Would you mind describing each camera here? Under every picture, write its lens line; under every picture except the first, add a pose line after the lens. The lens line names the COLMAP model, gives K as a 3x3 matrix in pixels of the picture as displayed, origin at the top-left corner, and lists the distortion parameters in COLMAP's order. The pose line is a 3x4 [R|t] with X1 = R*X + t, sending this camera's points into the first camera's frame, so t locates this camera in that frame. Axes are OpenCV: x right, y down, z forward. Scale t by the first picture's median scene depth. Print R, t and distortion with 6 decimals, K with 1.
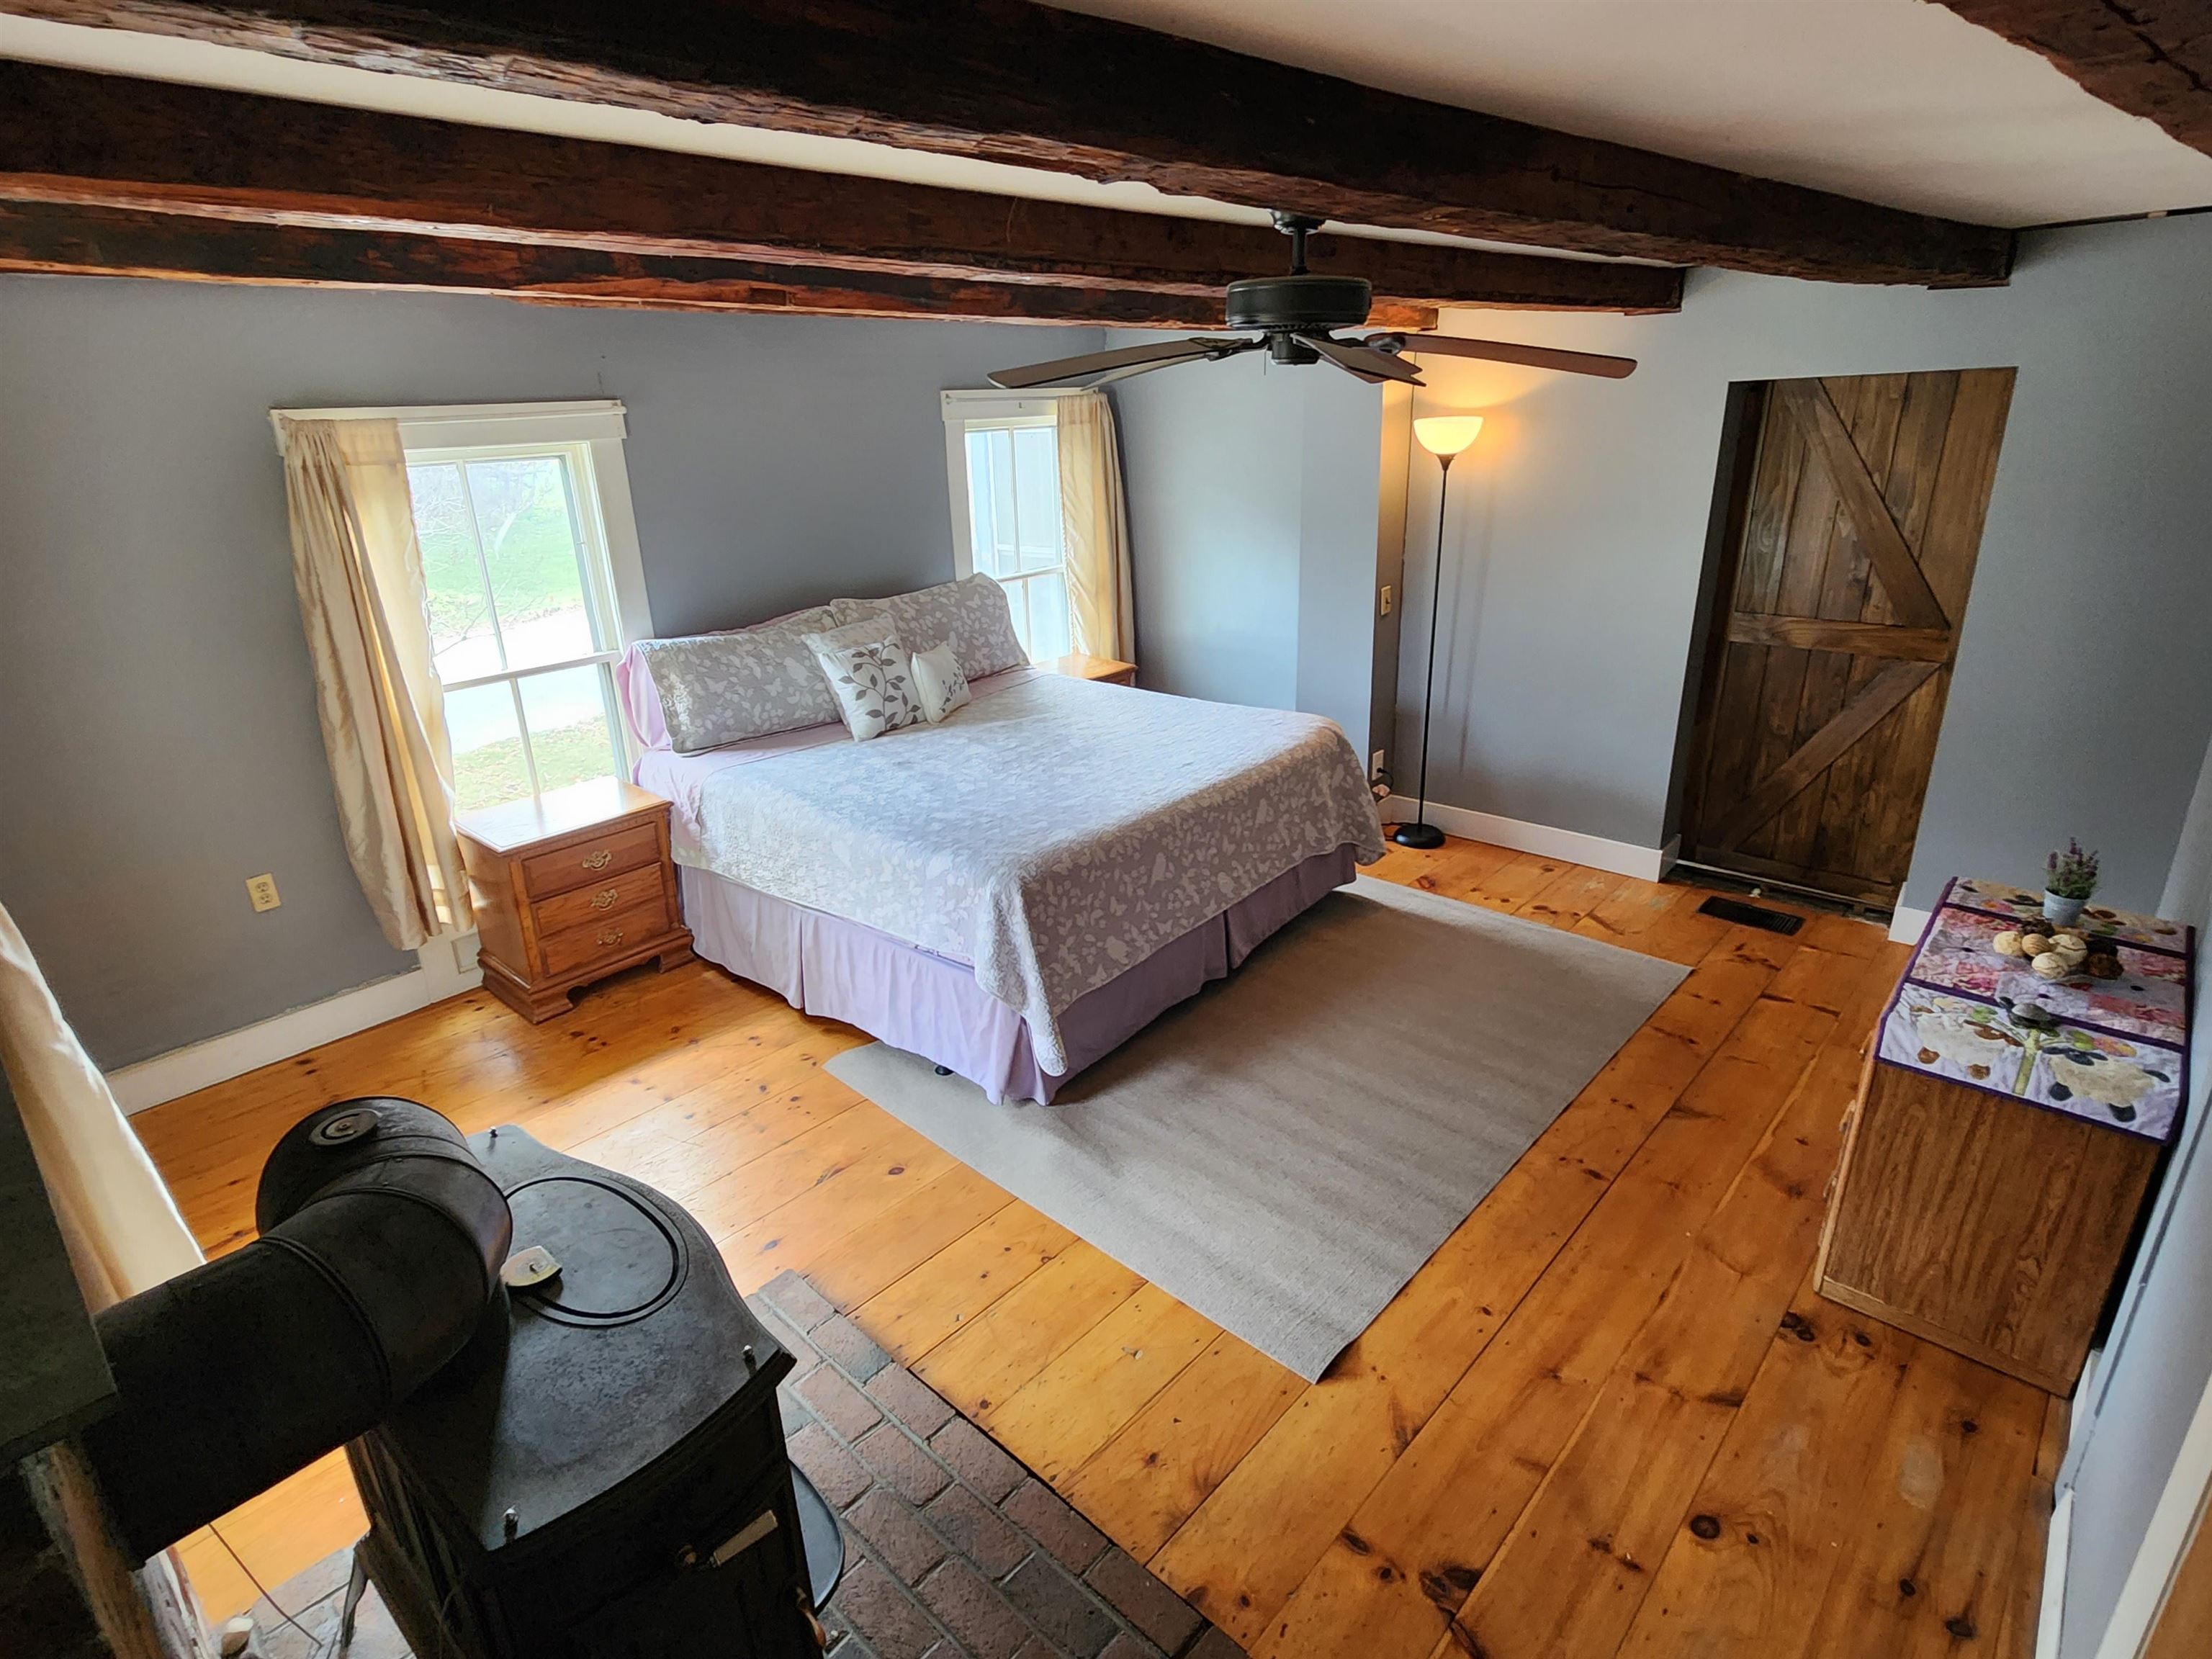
lens RADIAL K [[1139.0, 0, 1110.9], [0, 1139.0, 831.9], [0, 0, 1]] dist [0.004758, -0.002790]
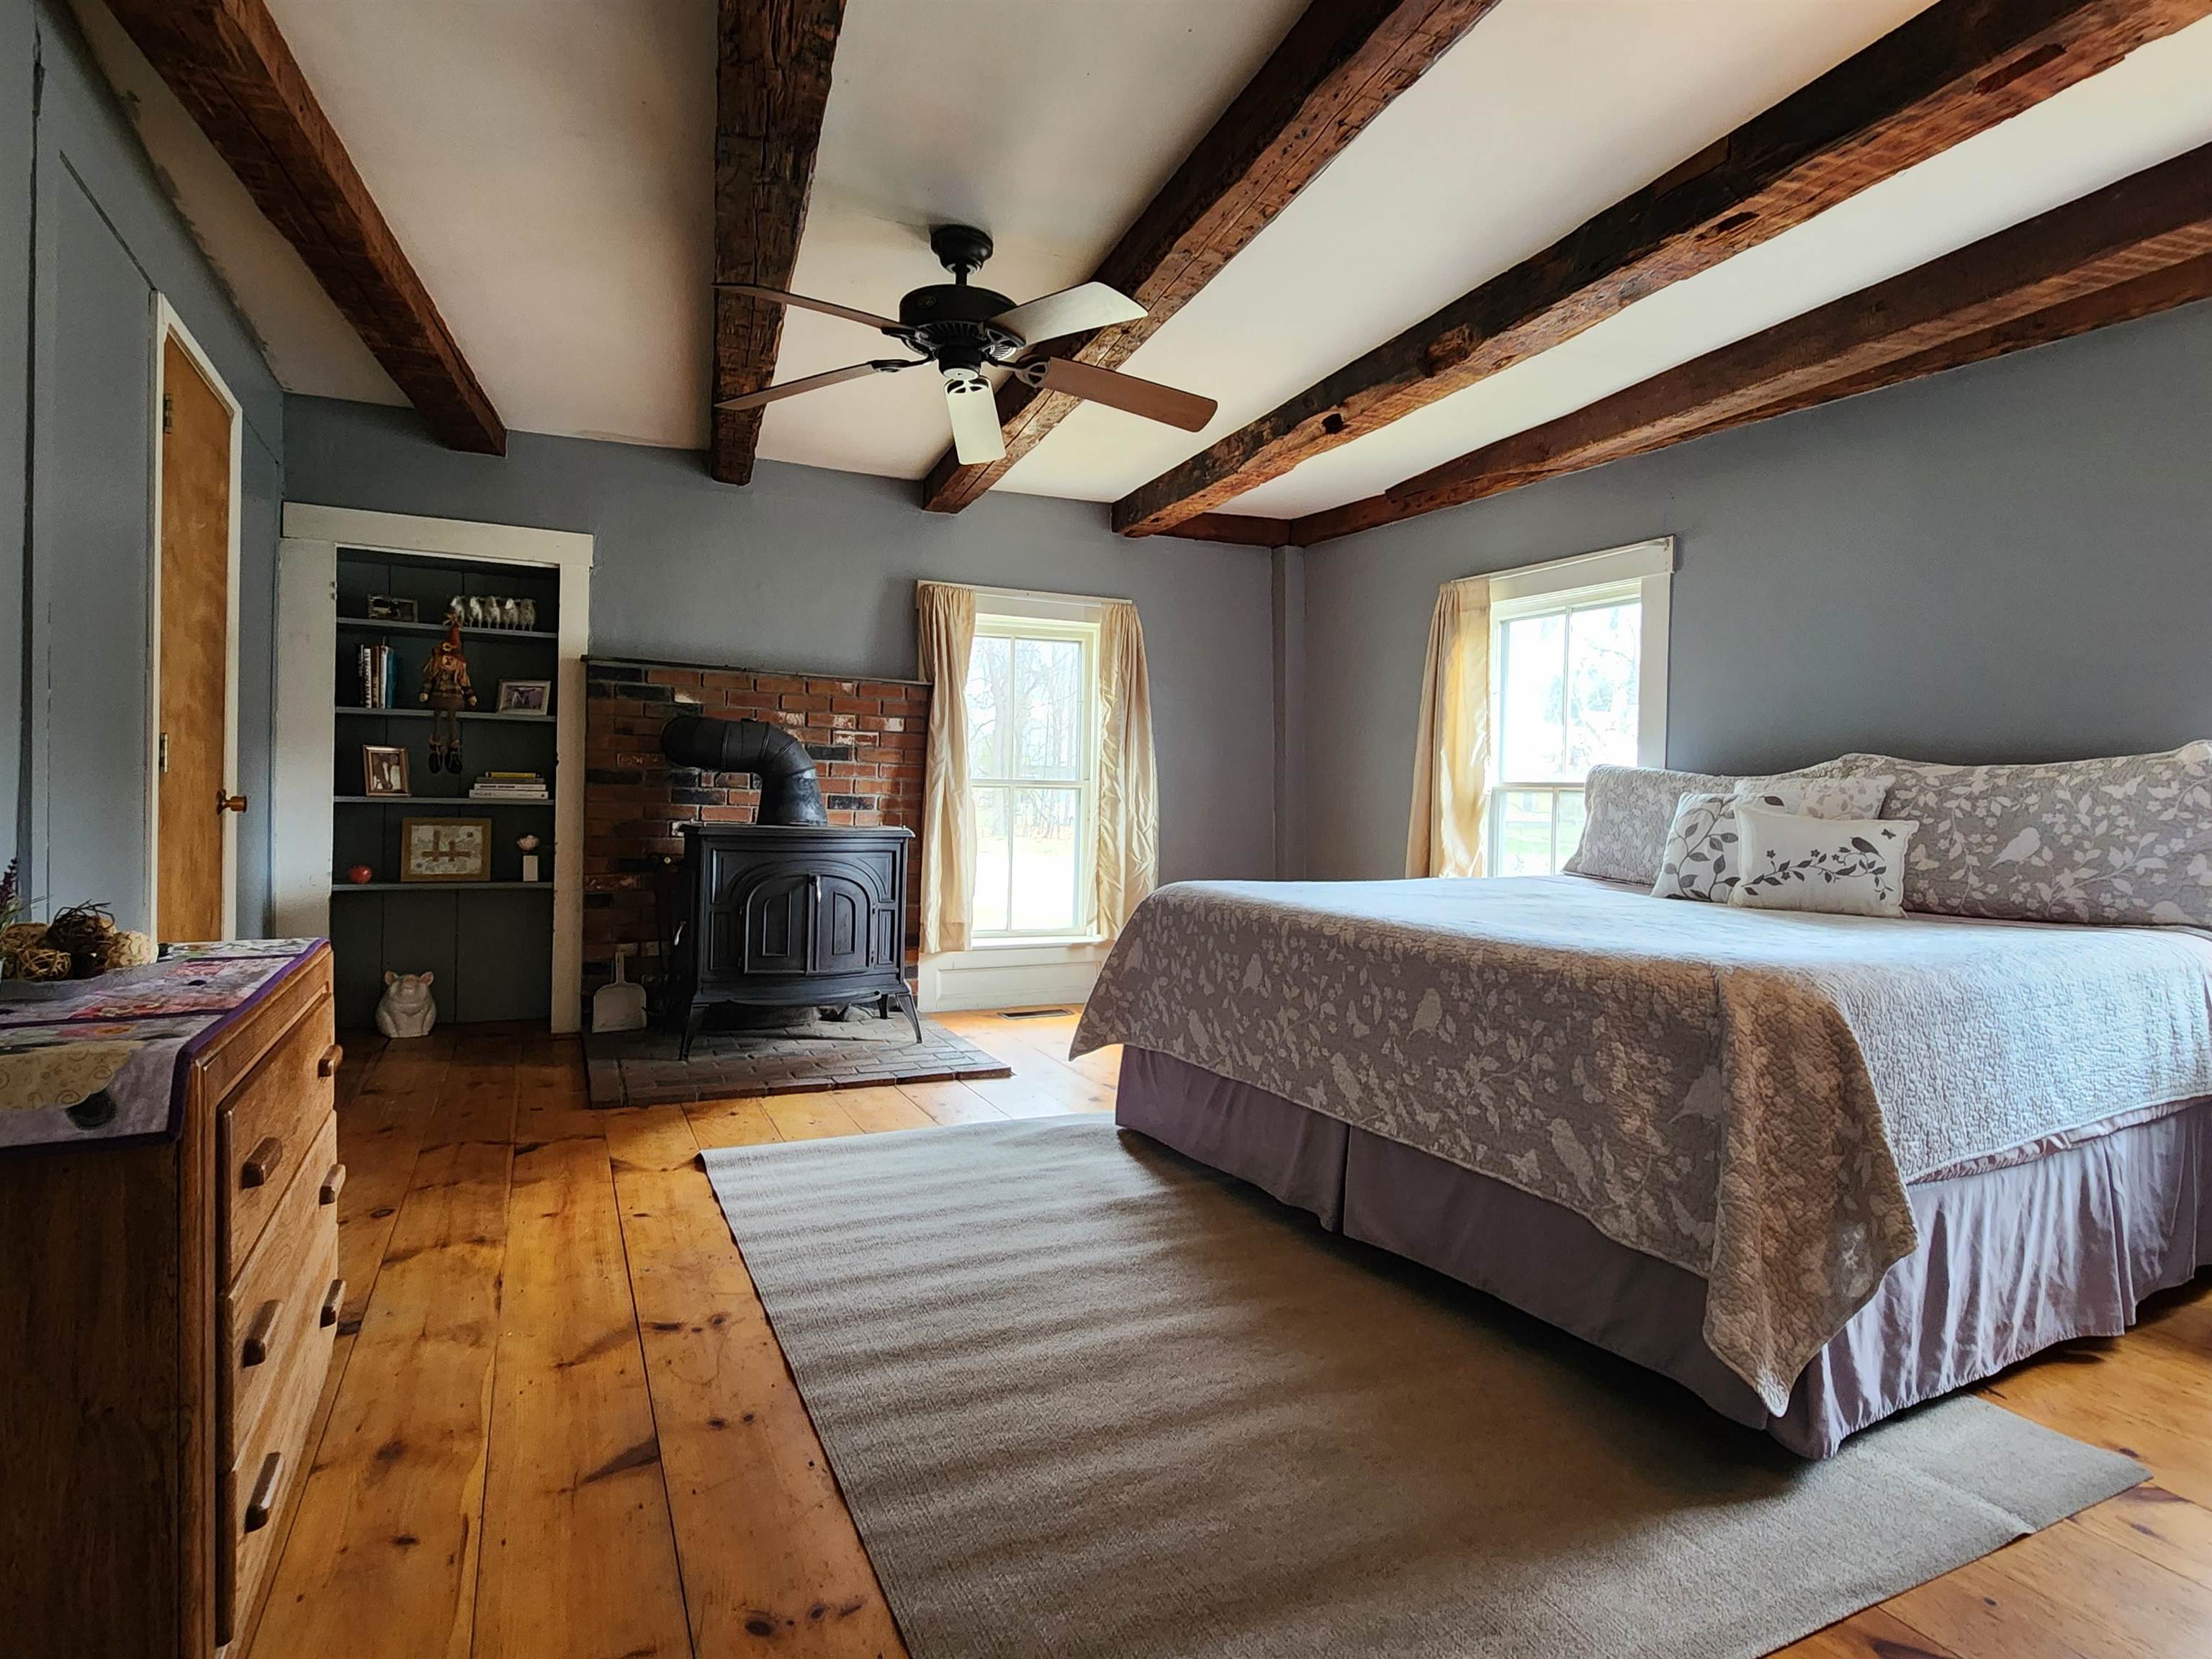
lens RADIAL K [[1139.0, 0, 1110.9], [0, 1139.0, 831.9], [0, 0, 1]] dist [0.004758, -0.002790]
pose [[-0.351718, 0.051223, -0.934704, 0.722982], [-0.351050, 0.918414, 0.182426, -0.149723], [0.867789, 0.392291, -0.305041, 0.996080]]
